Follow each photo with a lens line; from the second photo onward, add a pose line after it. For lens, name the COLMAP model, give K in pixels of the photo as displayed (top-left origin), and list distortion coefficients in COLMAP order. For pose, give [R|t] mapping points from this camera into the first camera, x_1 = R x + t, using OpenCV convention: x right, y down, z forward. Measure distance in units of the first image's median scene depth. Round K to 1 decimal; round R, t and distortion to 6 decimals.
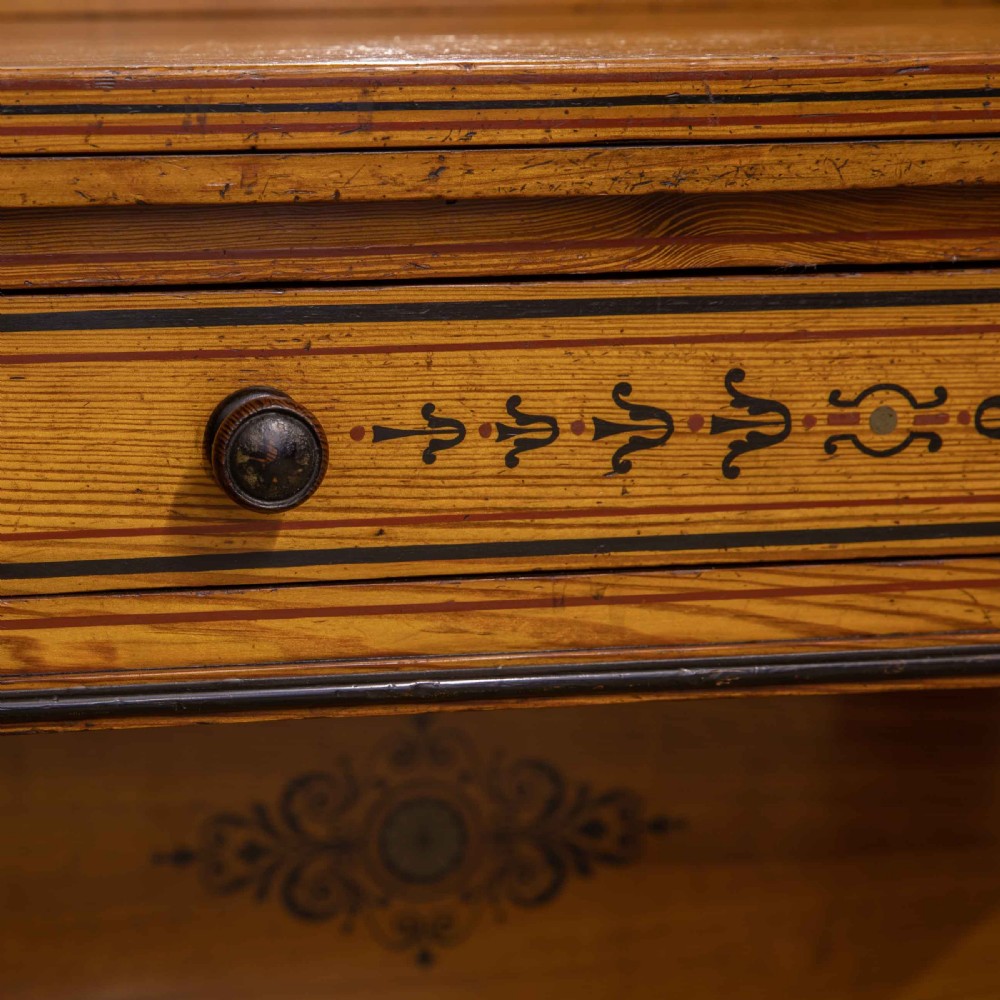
lens RADIAL K [[2630.7, 0, 246.5], [0, 2630.7, 500.4], [0, 0, 1]] dist [0.038537, 0.578870]
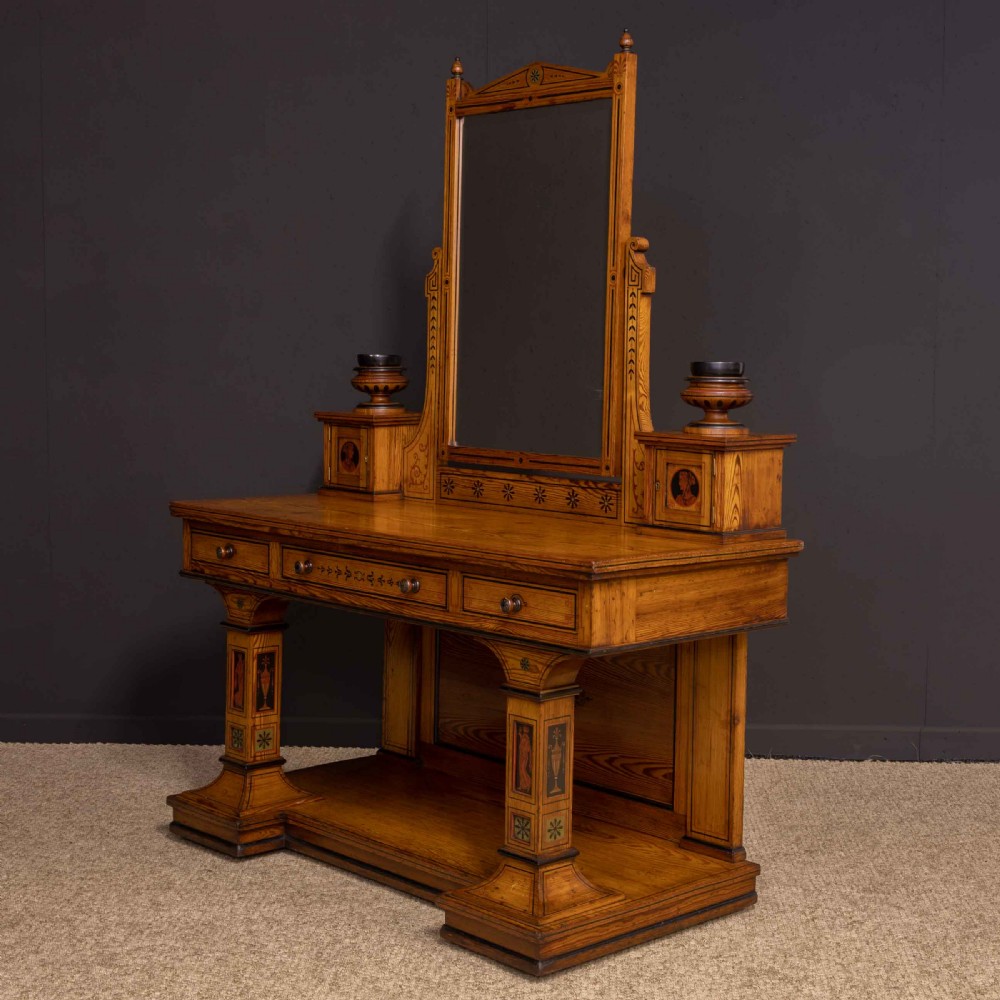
lens RADIAL K [[1725.0, 0, 503.2], [0, 1725.0, 472.4], [0, 0, 1]] dist [0.001895, 0.064206]
pose [[0.558148, 0.078024, -0.826065, 4.568688], [-0.186638, 0.981862, -0.033366, -0.235790], [0.808478, 0.172798, 0.562587, -1.503389]]
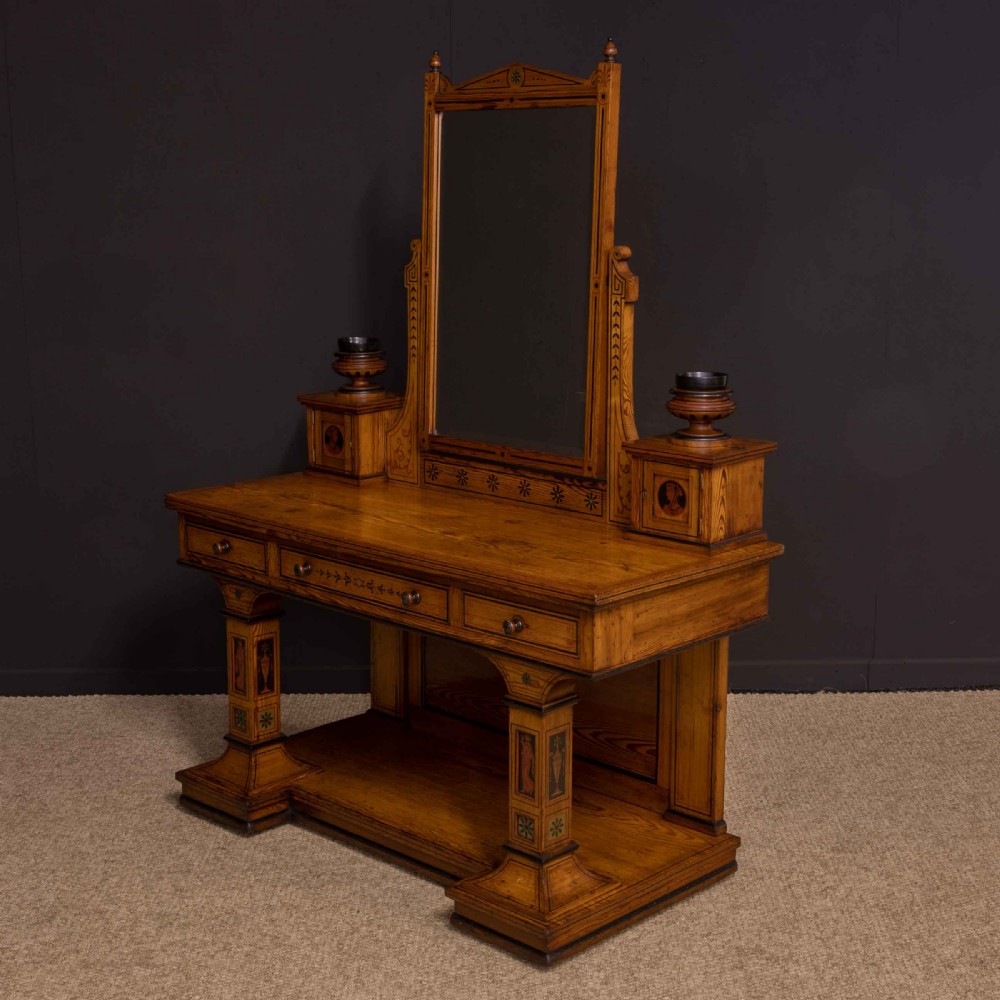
lens RADIAL K [[1645.5, 0, 465.8], [0, 1645.5, 517.9], [0, 0, 1]] dist [-0.034006, 0.032118]
pose [[0.584351, 0.173555, -0.792724, 4.331795], [-0.163334, 0.982025, 0.094599, -0.745114], [0.794893, 0.074200, 0.602195, -1.730850]]
